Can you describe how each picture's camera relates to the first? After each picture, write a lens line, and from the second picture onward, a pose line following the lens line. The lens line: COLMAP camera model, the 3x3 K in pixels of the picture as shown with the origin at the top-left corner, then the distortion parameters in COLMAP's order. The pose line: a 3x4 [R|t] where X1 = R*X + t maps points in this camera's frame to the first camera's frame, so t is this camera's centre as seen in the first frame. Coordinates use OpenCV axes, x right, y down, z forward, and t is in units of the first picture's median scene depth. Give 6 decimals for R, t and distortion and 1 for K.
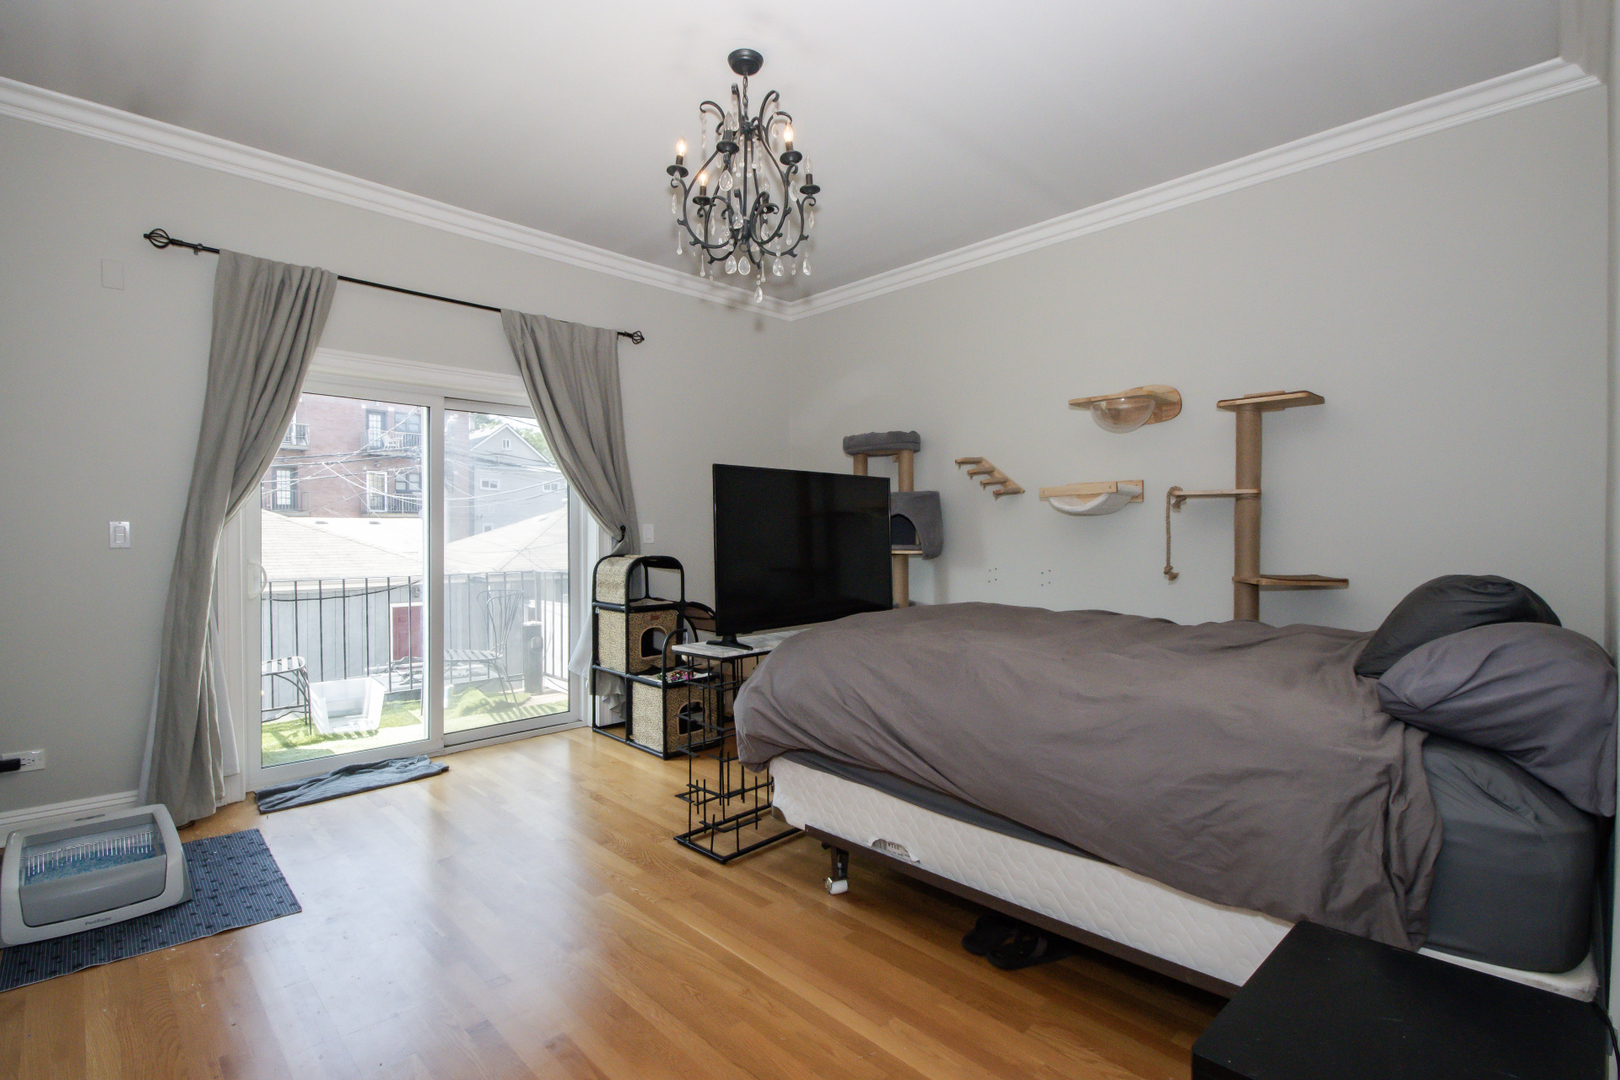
lens RADIAL K [[754.1, 0, 775.4], [0, 754.1, 543.8], [0, 0, 1]] dist [0.009294, -0.011988]
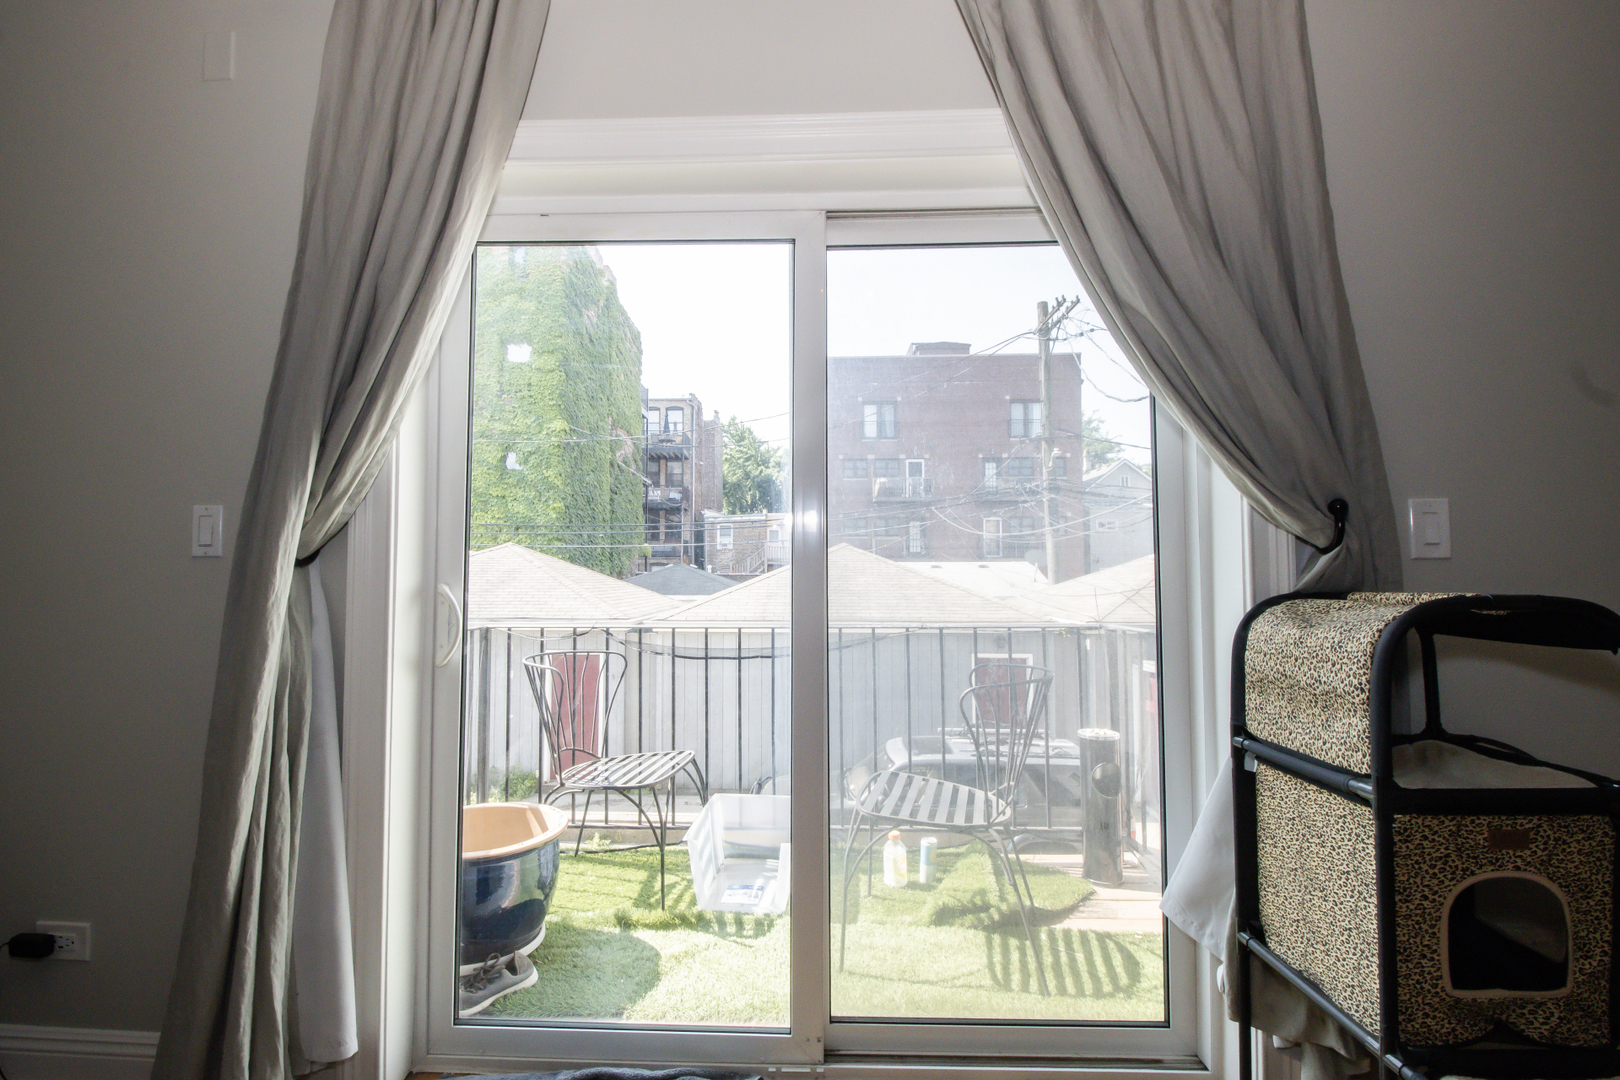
lens RADIAL K [[754.1, 0, 775.4], [0, 754.1, 543.8], [0, 0, 1]] dist [0.009294, -0.011988]
pose [[0.707968, -0.033842, -0.705433, -0.149180], [-0.011074, 0.998197, -0.059001, 0.015882], [0.706158, 0.049583, 0.706316, 0.624696]]
